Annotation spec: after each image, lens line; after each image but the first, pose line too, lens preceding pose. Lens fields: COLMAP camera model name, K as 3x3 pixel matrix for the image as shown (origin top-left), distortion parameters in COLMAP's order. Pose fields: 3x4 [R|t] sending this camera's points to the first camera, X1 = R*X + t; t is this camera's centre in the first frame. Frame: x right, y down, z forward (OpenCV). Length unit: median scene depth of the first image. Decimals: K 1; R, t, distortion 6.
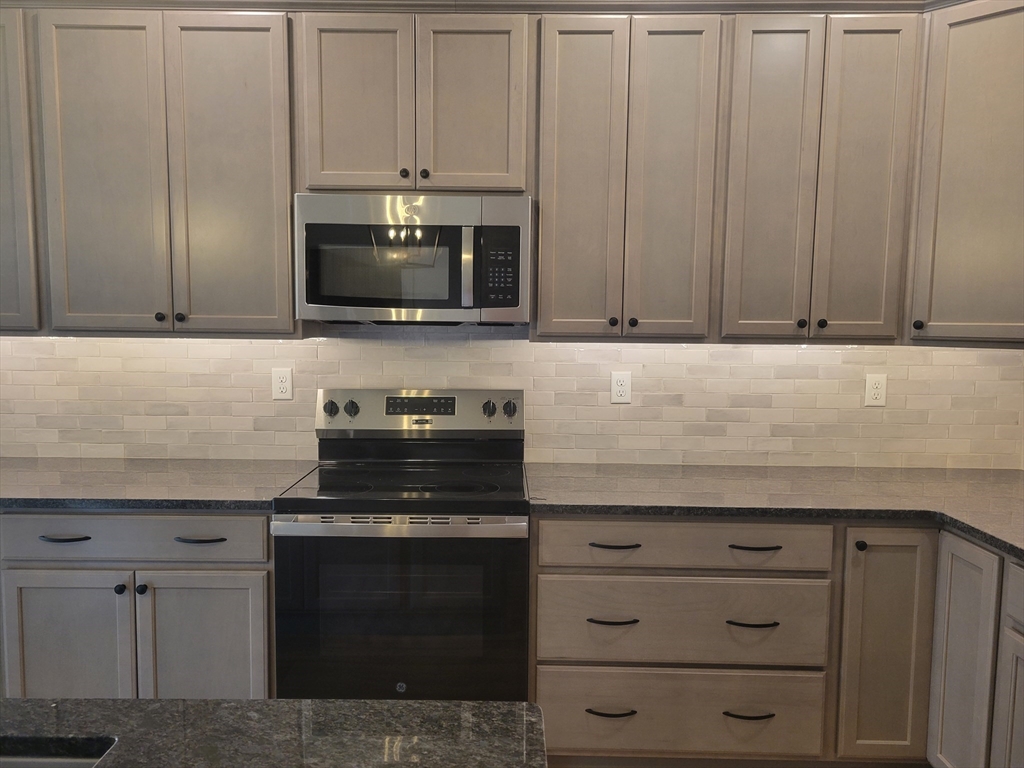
lens RADIAL K [[758.4, 0, 509.0], [0, 758.4, 368.8], [0, 0, 1]] dist [0.058469, -0.048067]
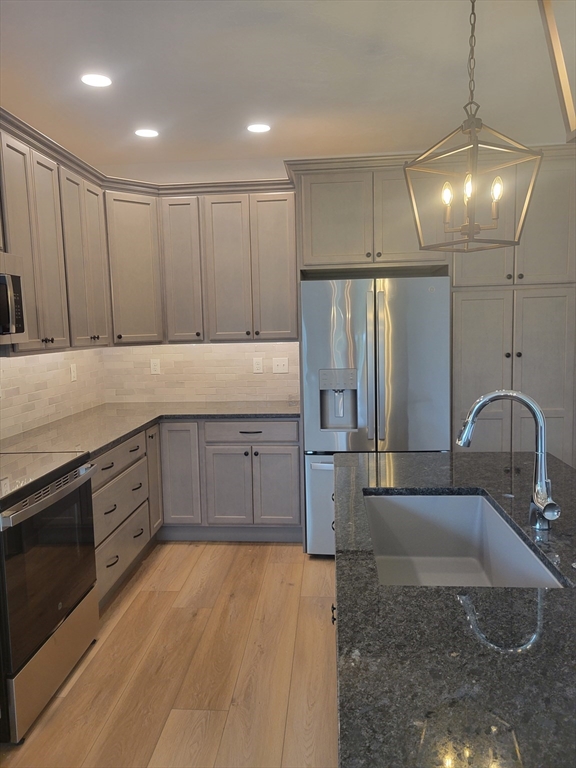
lens RADIAL K [[568.8, 0, 288.0], [0, 568.8, 384.0], [0, 0, 1]] dist [0.058469, -0.048067]
pose [[0.062748, -0.104785, 0.992513, -1.228814], [0.095052, 0.990580, 0.098572, -0.047160], [-0.993493, 0.088155, 0.072117, 0.528705]]
